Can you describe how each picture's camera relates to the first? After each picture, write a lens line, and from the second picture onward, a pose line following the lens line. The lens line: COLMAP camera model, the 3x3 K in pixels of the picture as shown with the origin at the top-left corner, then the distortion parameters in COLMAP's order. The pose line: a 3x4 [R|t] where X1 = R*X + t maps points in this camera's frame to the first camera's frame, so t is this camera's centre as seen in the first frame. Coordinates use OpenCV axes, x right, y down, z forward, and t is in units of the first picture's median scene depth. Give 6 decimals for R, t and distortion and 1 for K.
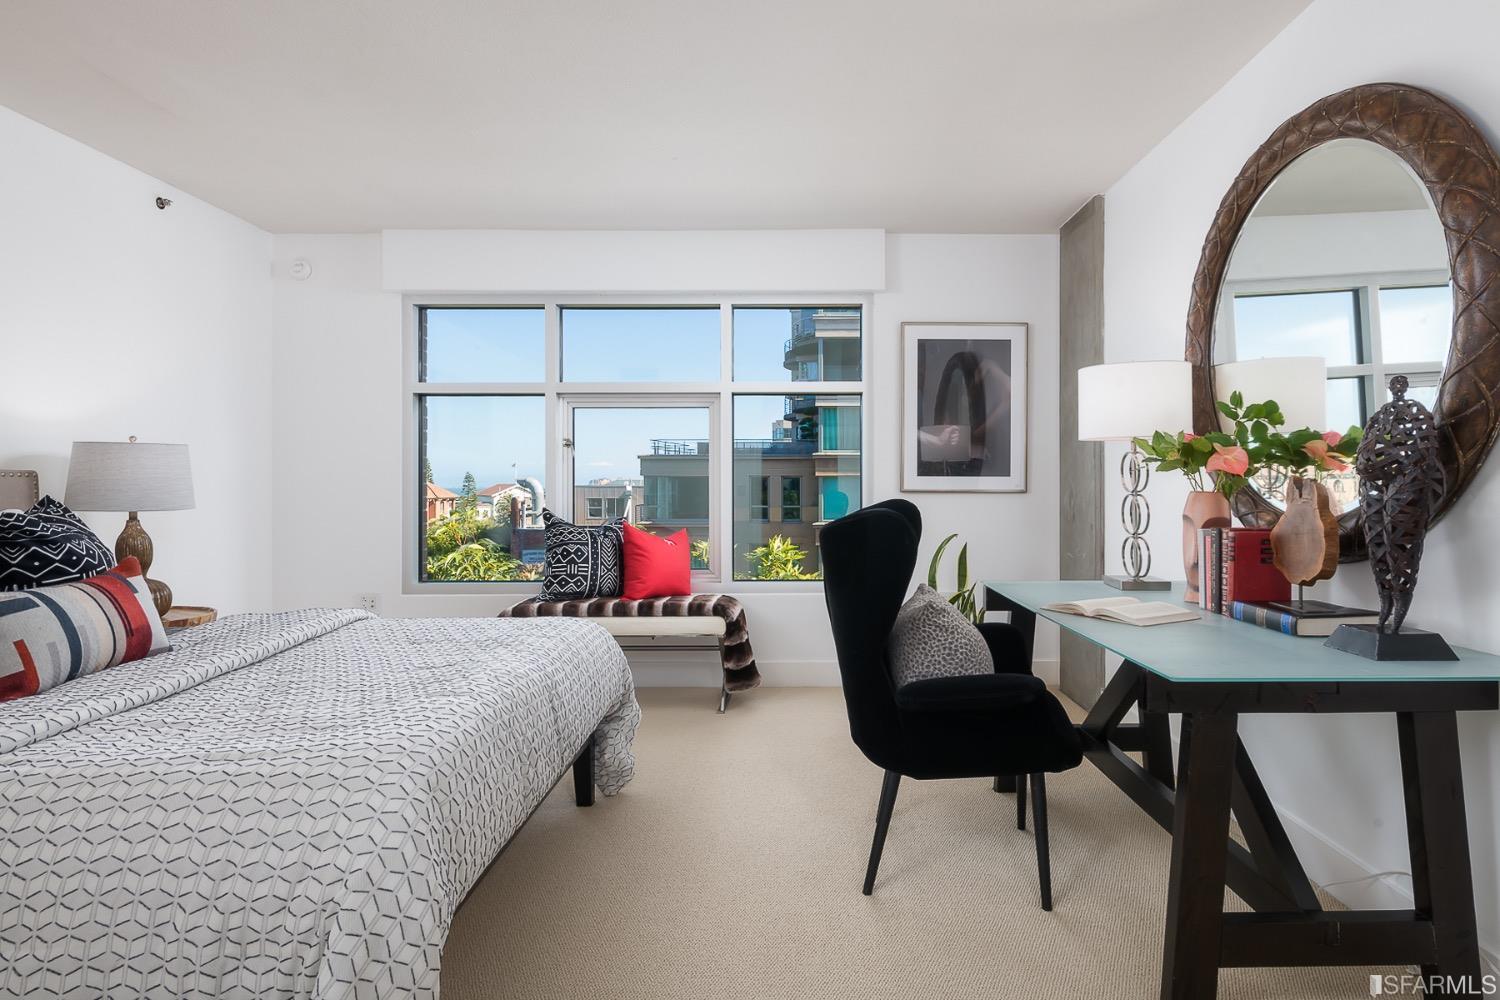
lens RADIAL K [[956.0, 0, 750.0], [0, 956.0, 500.0], [0, 0, 1]] dist [0.000314, -0.001031]
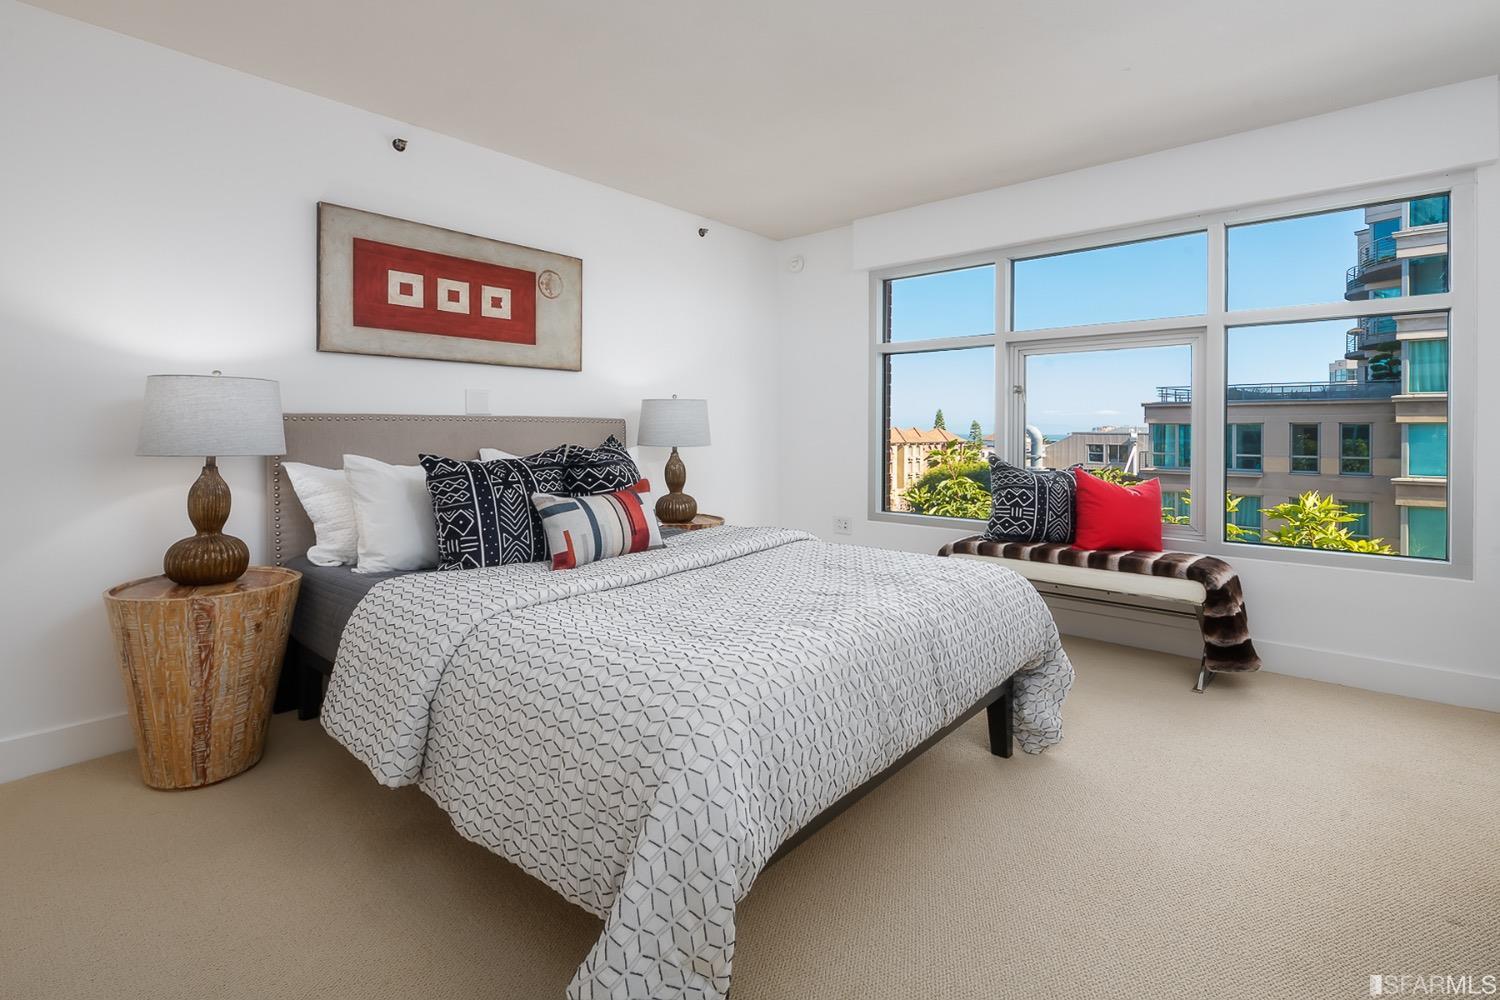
lens RADIAL K [[736.9, 0, 566.2], [0, 736.9, 432.7], [0, 0, 1]] dist [0.000126, -0.000759]
pose [[0.710000, 0.007822, -0.704158, 0.038975], [-0.016850, 0.999841, -0.005883, -0.000097], [0.704000, 0.016042, 0.710019, 0.139490]]
